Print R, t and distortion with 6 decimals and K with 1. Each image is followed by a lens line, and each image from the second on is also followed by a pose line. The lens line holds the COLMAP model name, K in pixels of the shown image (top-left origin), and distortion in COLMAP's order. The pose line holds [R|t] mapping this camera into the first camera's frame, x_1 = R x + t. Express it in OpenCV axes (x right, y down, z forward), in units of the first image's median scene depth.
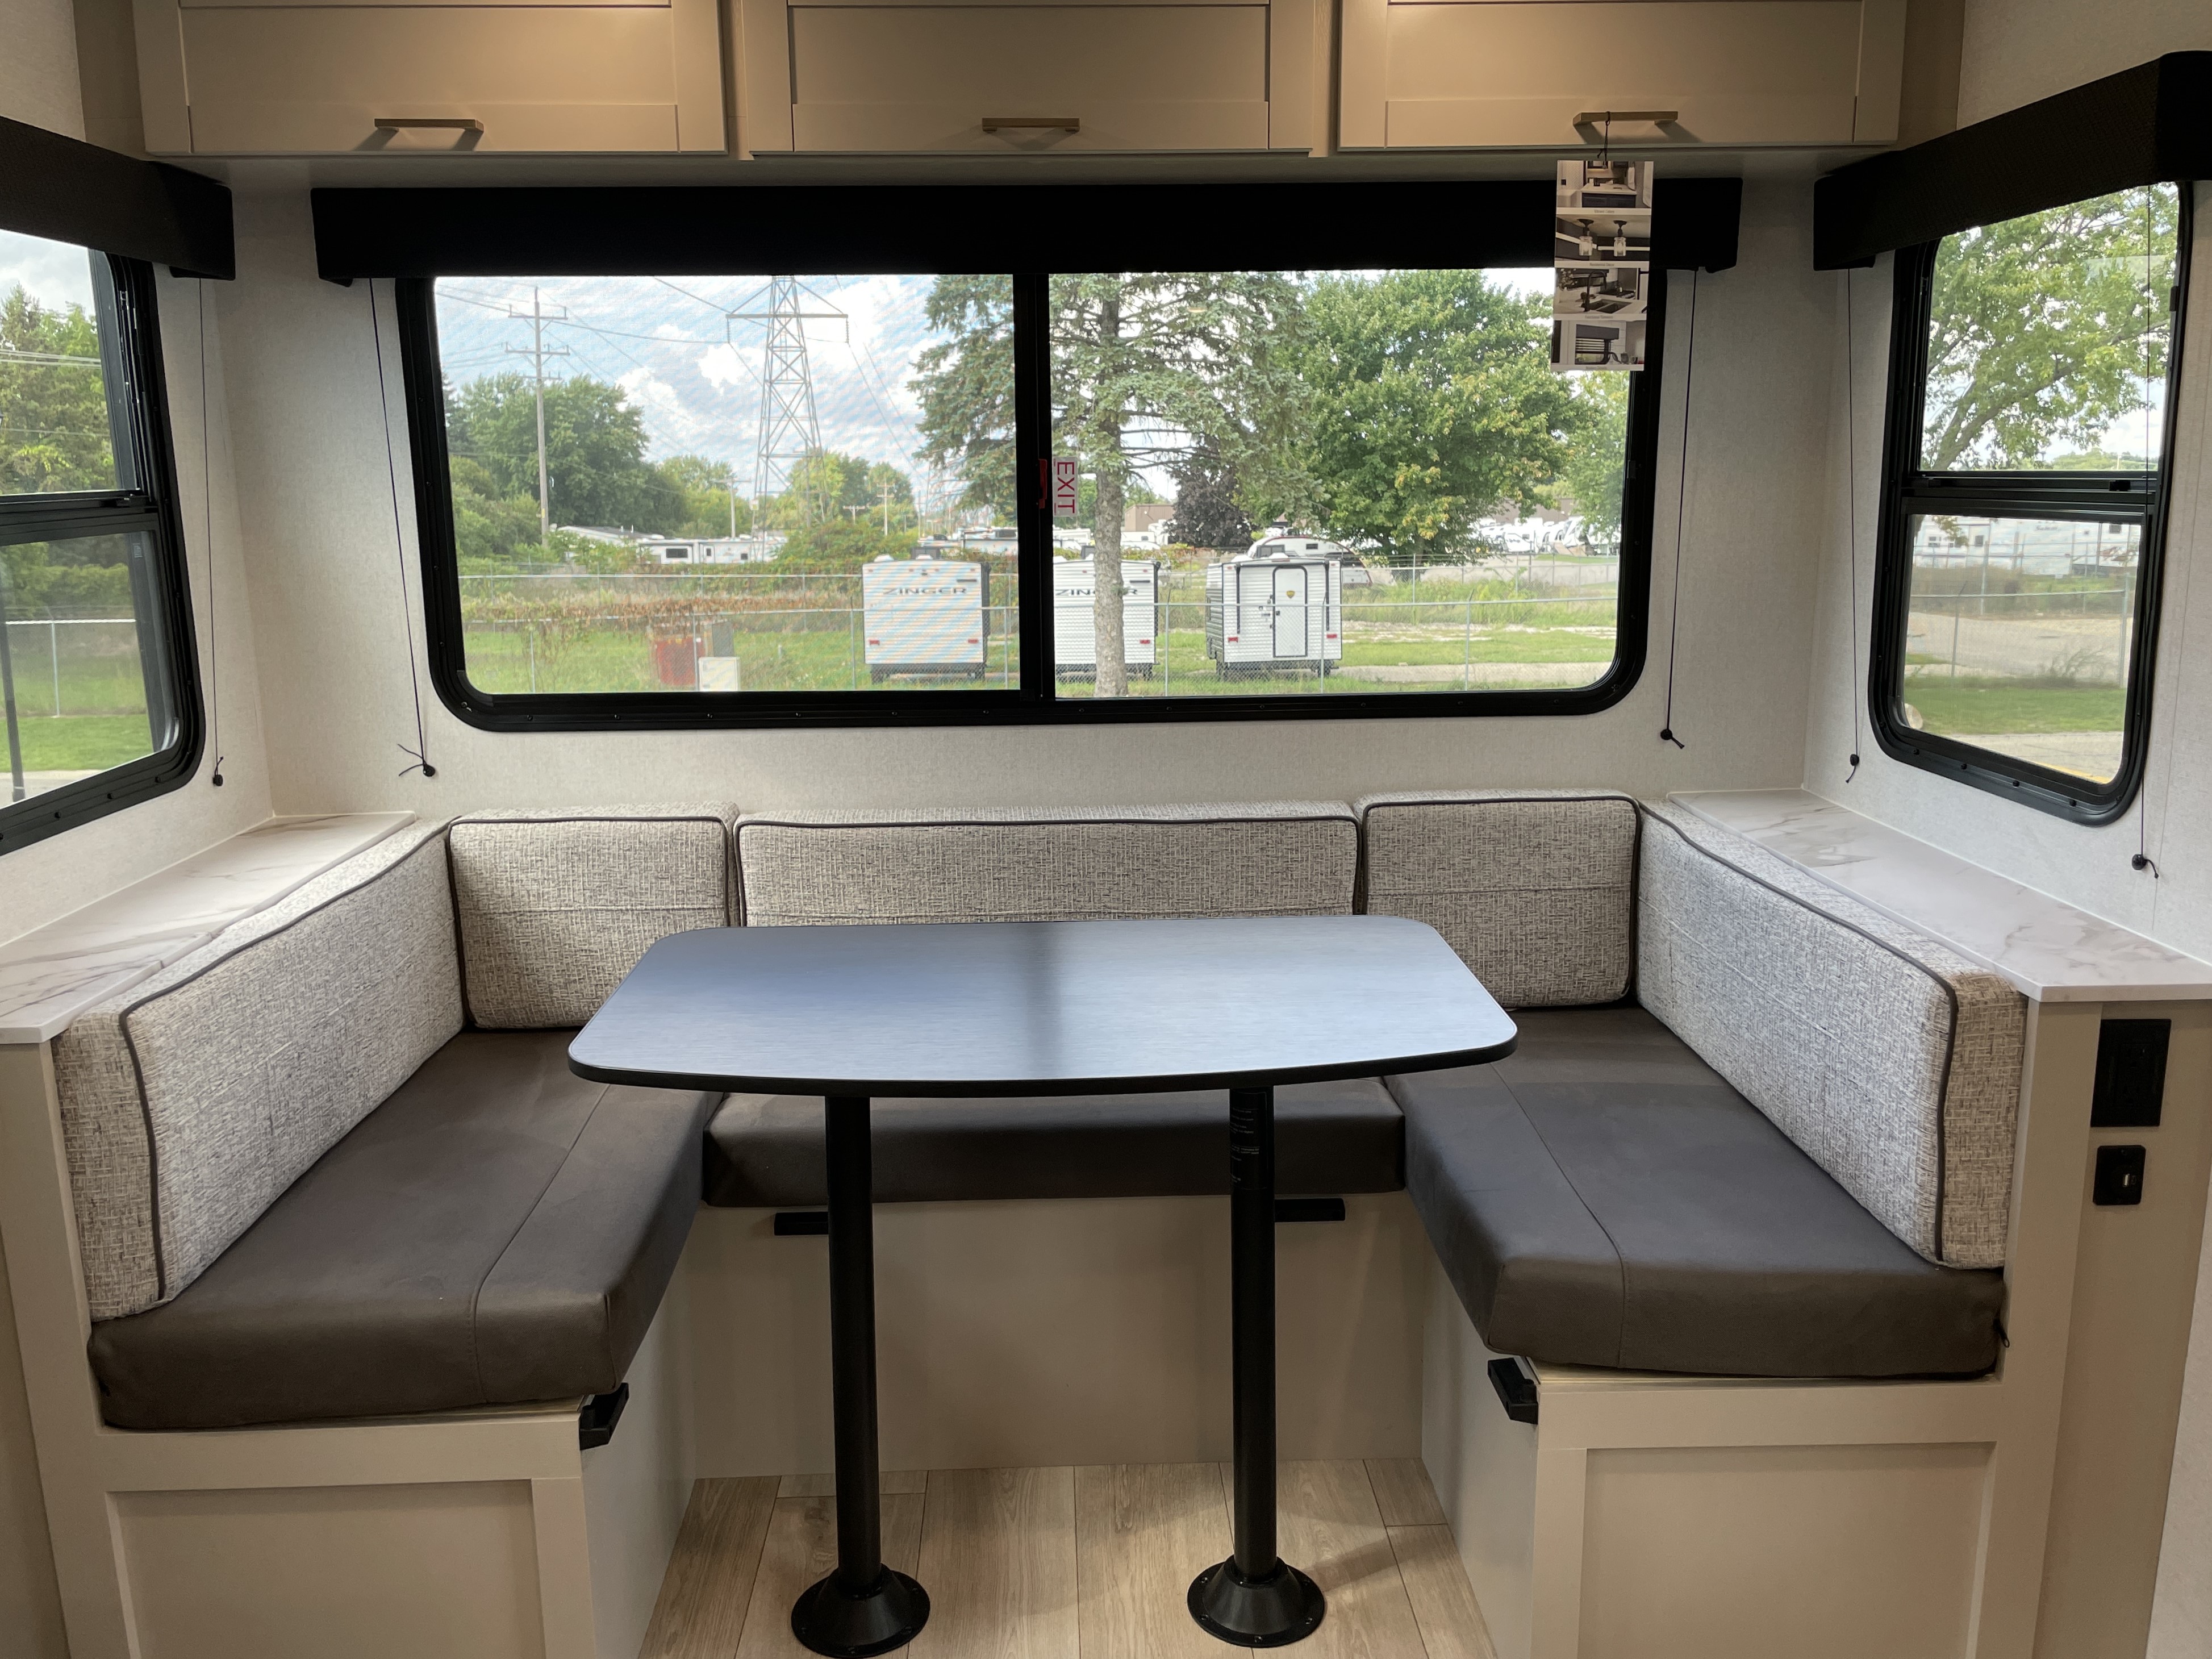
lens RADIAL K [[1745.2, 0, 1101.8], [0, 1745.2, 817.7], [0, 0, 1]] dist [0.091374, -0.136107]
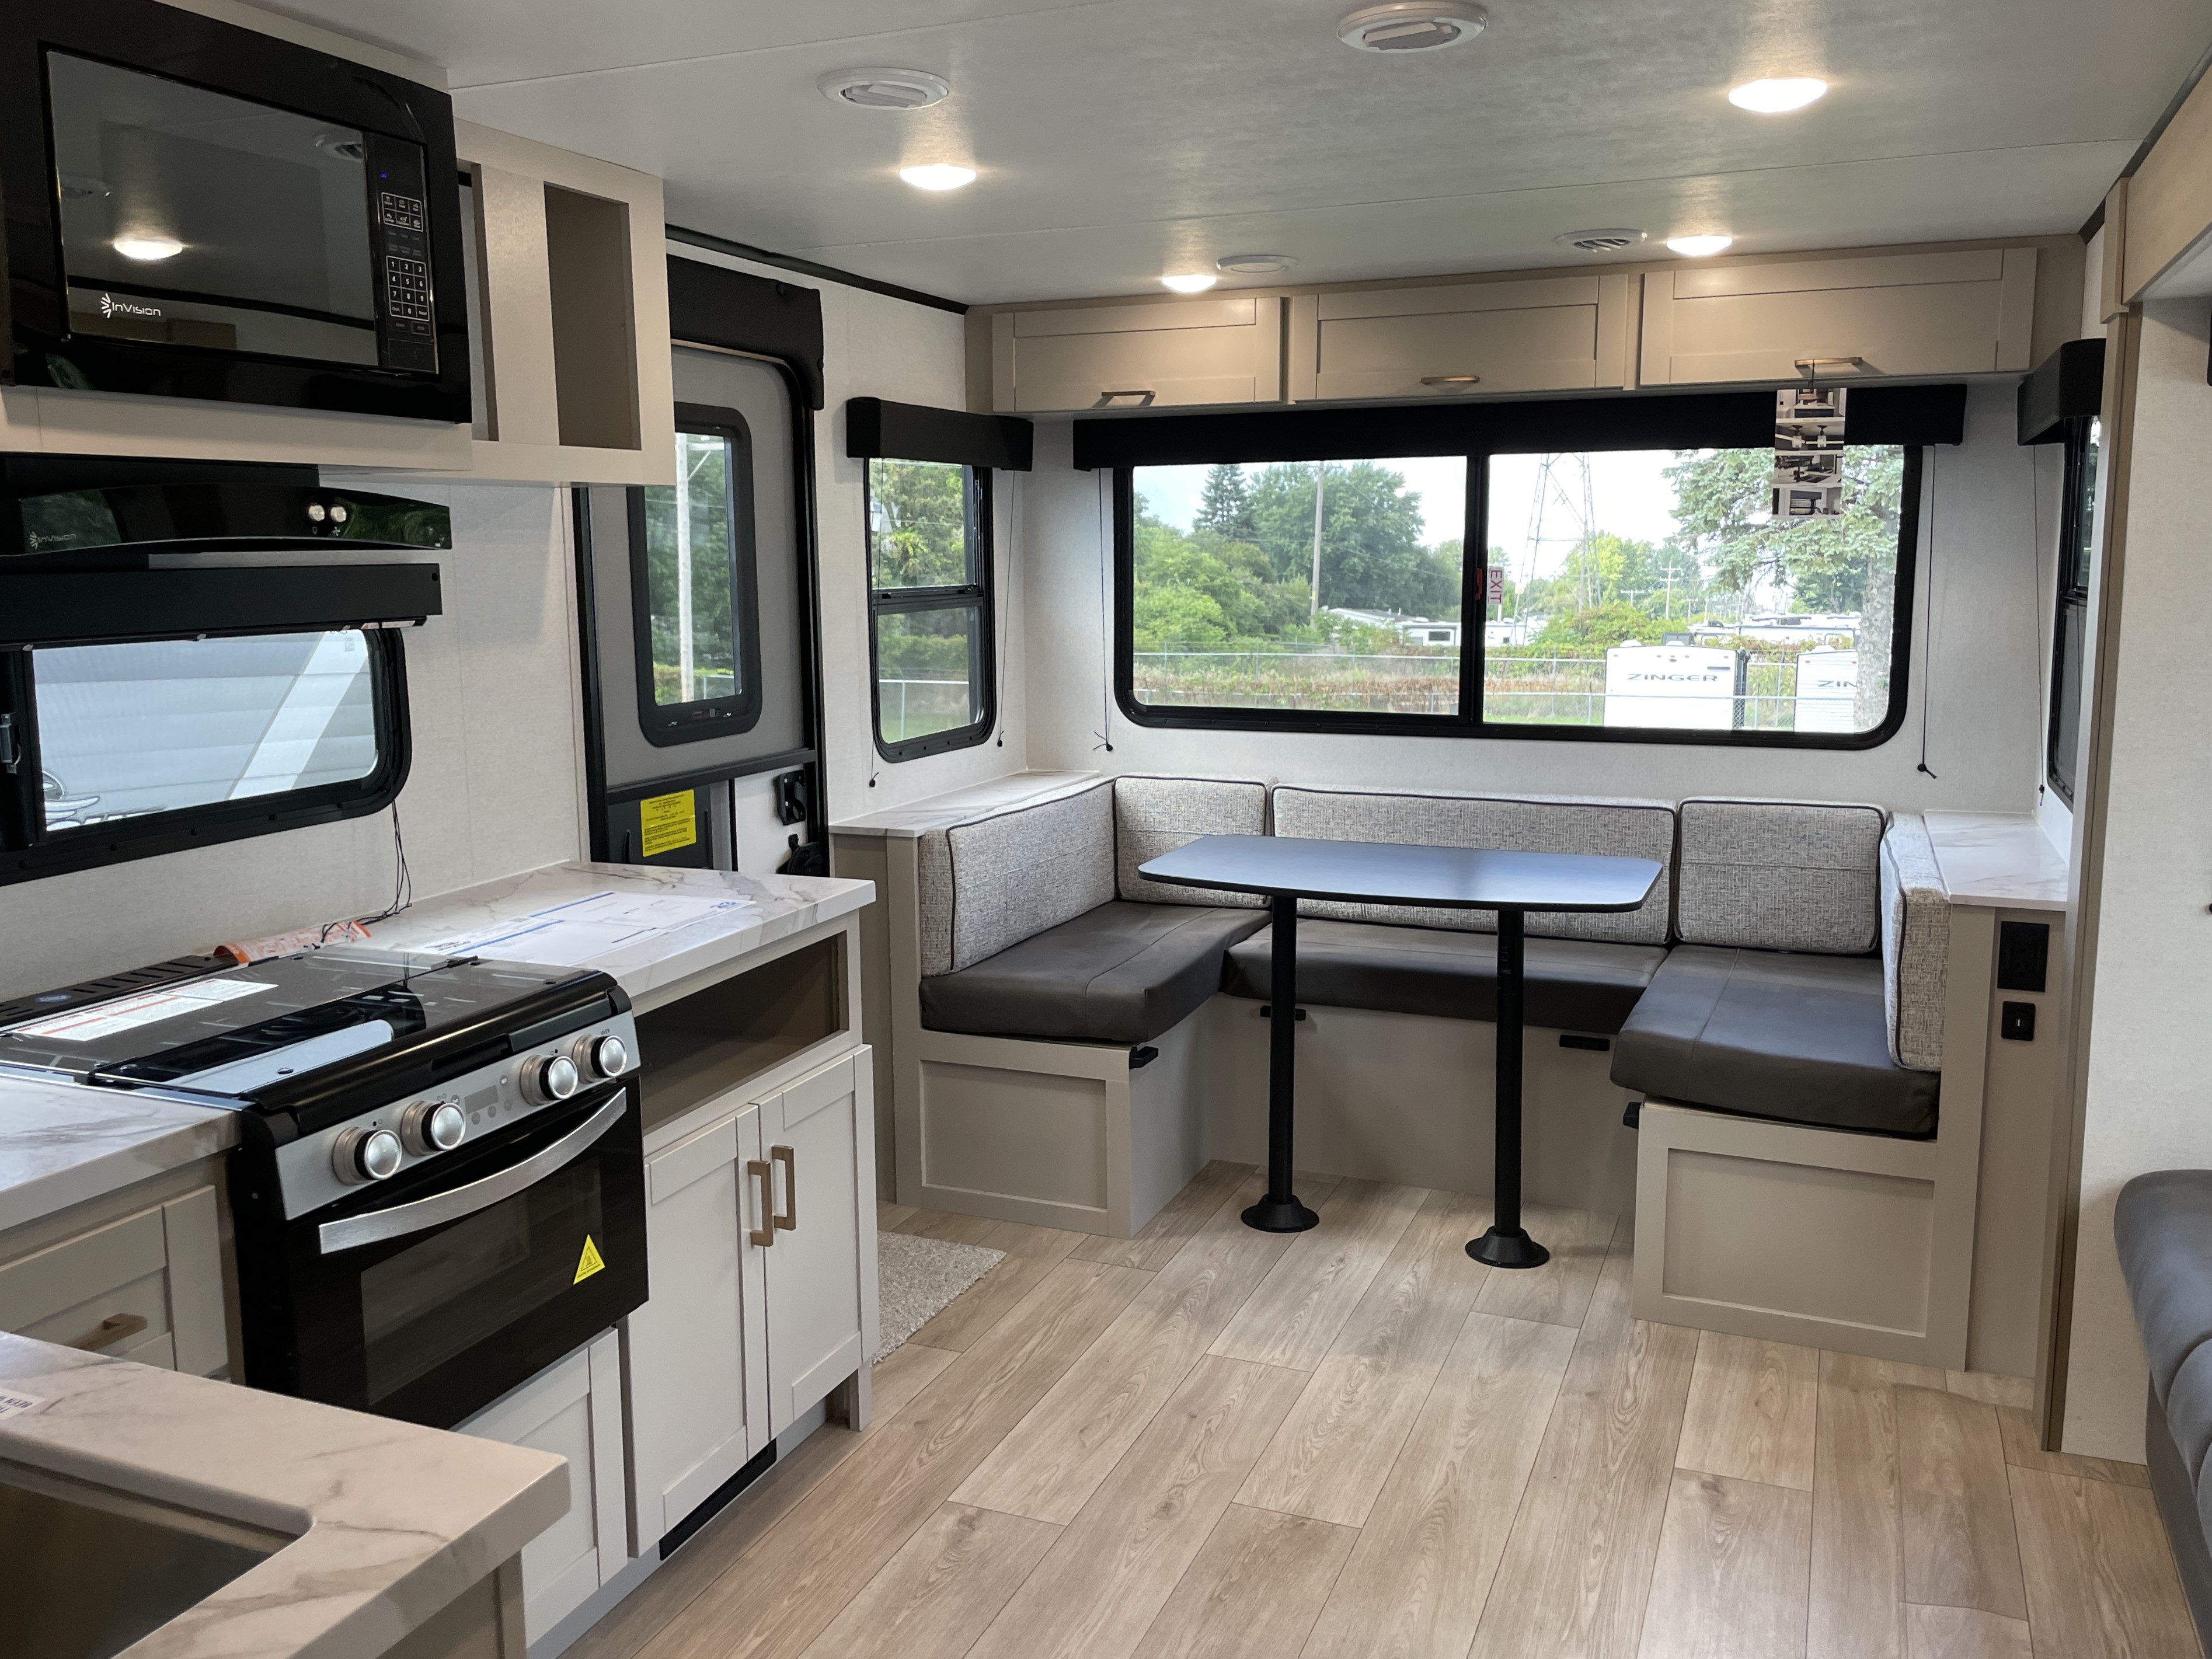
lens RADIAL K [[1760.2, 0, 1106.0], [0, 1760.2, 829.5], [0, 0, 1]] dist [0.009652, -0.005002]
pose [[0.913628, 0.067465, -0.400915, 0.361759], [-0.083611, 0.996235, -0.022893, 0.108390], [0.397861, 0.054437, 0.915829, -0.664282]]
